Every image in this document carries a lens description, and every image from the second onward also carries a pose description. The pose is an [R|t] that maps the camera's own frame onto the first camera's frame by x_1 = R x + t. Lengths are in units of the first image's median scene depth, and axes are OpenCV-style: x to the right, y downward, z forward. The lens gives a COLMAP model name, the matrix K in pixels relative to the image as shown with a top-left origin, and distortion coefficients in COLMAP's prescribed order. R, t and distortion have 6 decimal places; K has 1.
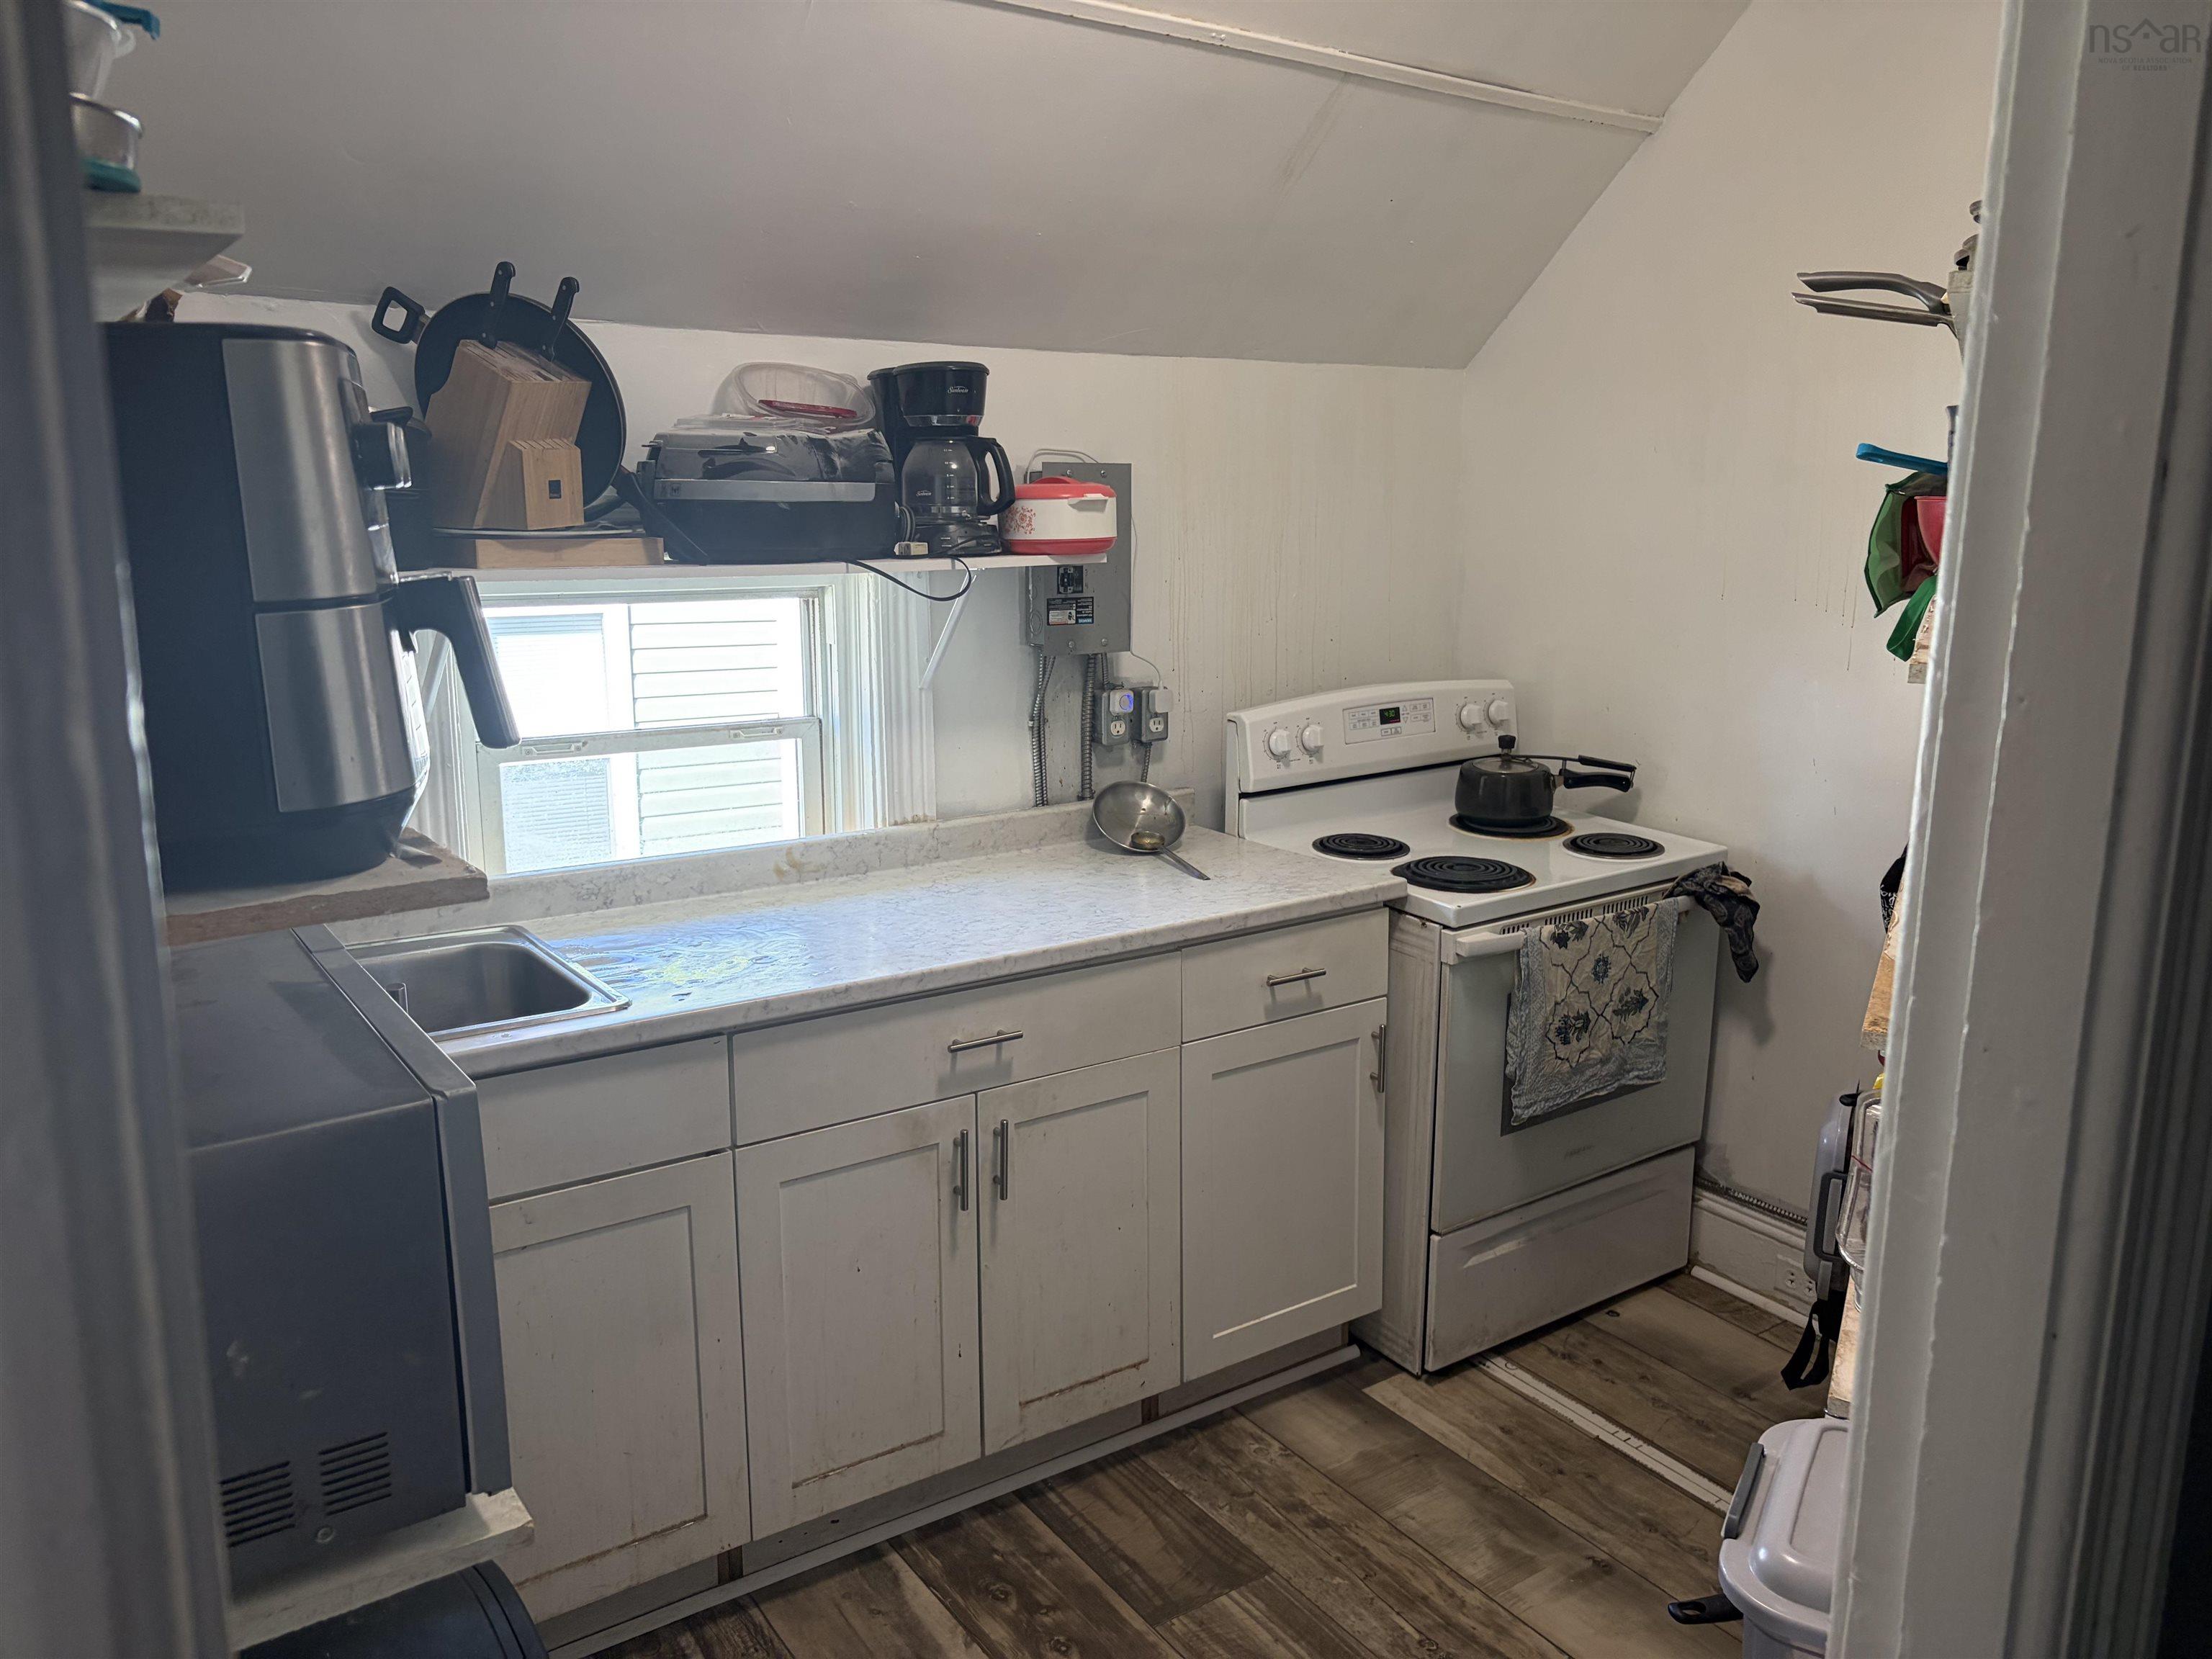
lens RADIAL K [[1465.7, 0, 1296.8], [0, 1465.7, 740.9], [0, 0, 1]] dist [-0.054084, 0.131280]
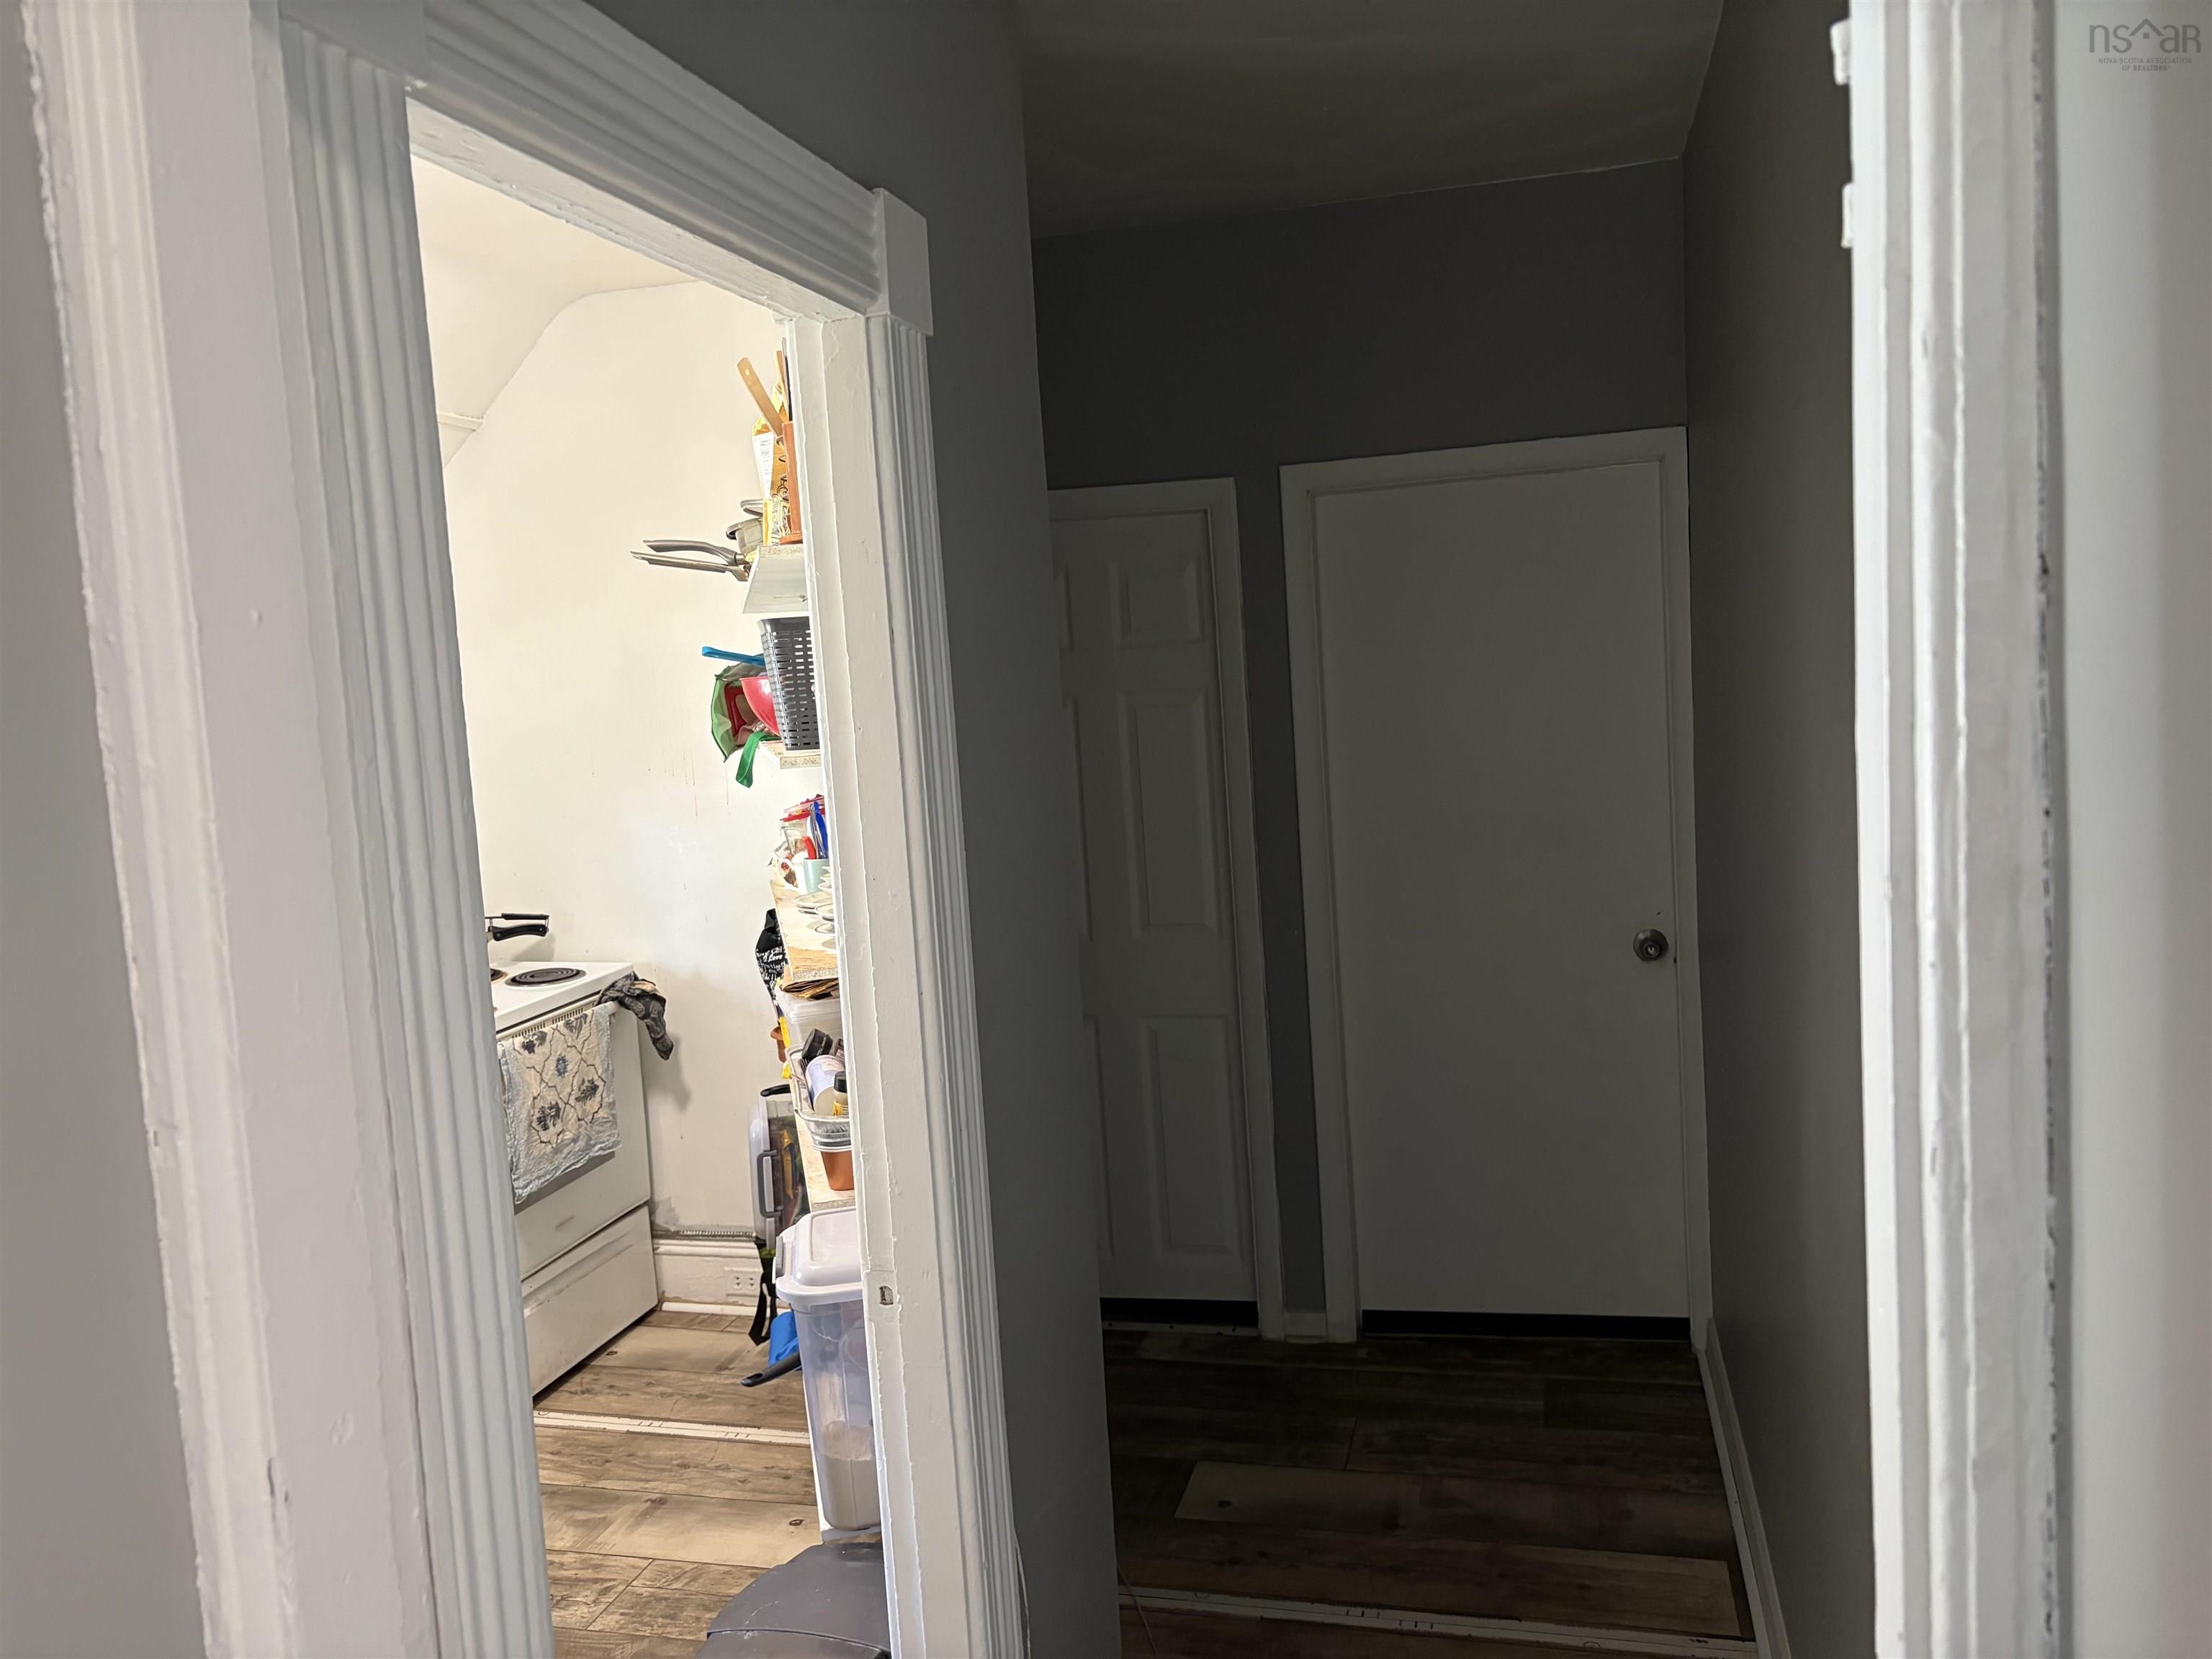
lens RADIAL K [[1658.9, 0, 1106.0], [0, 1658.9, 829.5], [0, 0, 1]] dist [0.059857, -0.092029]
pose [[0.768222, -0.127718, 0.627314, -0.310299], [0.197914, 0.979276, -0.042995, 0.108890], [-0.608823, 0.157184, 0.777578, -0.449771]]
